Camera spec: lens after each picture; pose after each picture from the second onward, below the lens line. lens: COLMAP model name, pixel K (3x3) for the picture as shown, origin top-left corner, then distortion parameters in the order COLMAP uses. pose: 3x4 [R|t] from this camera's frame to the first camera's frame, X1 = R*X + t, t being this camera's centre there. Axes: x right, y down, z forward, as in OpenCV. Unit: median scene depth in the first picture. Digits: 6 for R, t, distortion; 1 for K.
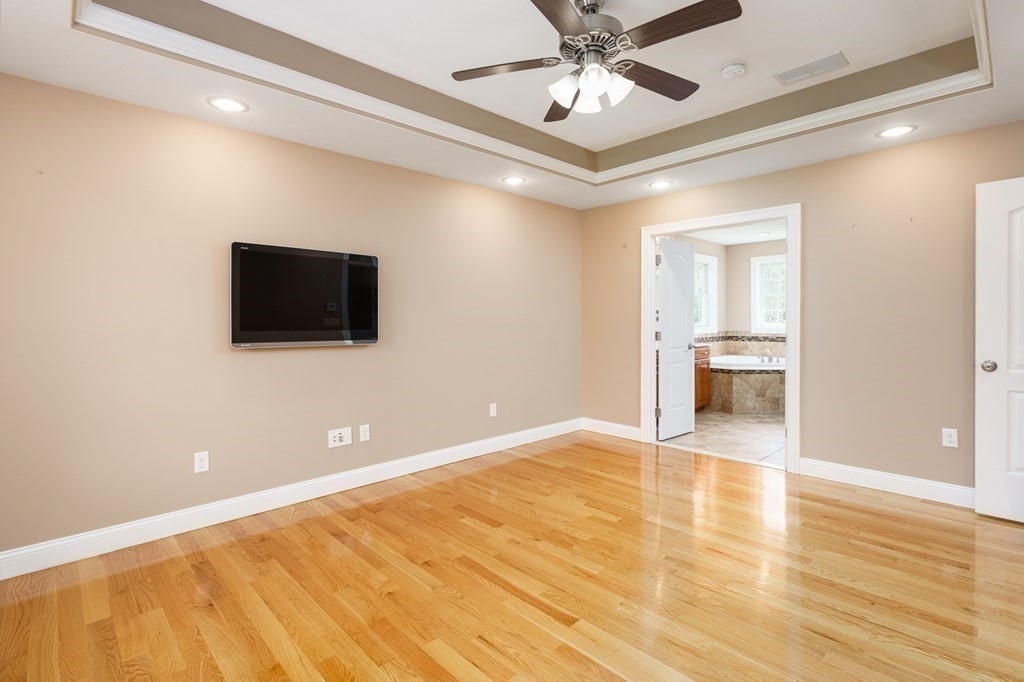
lens RADIAL K [[505.7, 0, 499.6], [0, 505.7, 327.7], [0, 0, 1]] dist [0.003058, 0.000548]
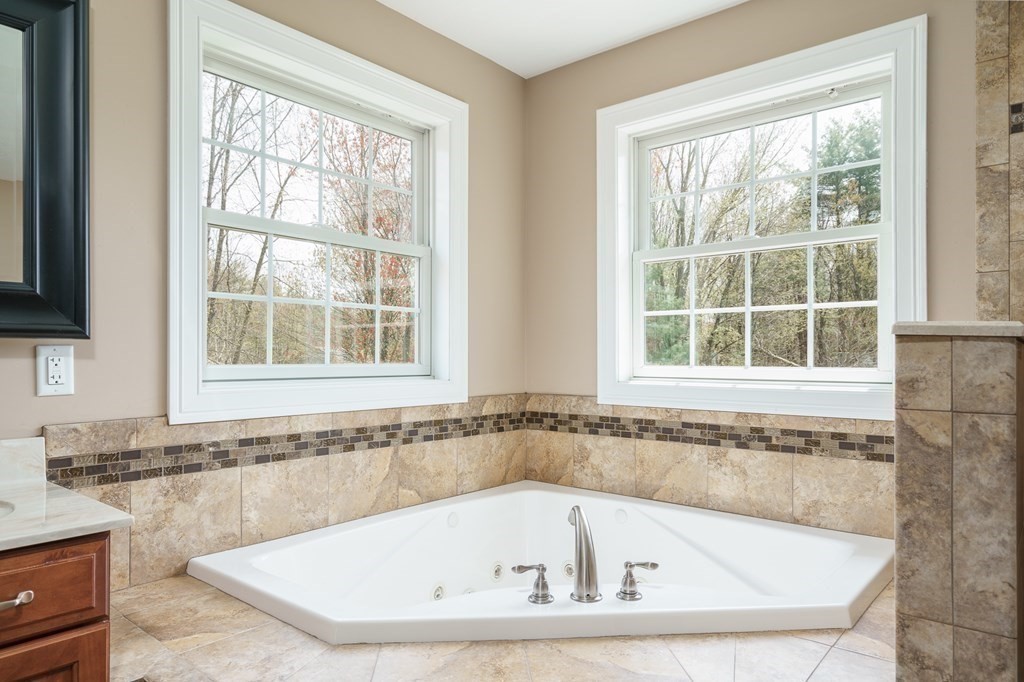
lens RADIAL K [[654.6, 0, 512.5], [0, 654.6, 353.5], [0, 0, 1]] dist [0.007675, -0.000952]
pose [[0.994505, 0.009022, 0.104295, 1.034659], [-0.006799, 0.999742, -0.021653, -0.017416], [-0.104463, 0.020825, 0.994311, 1.663637]]
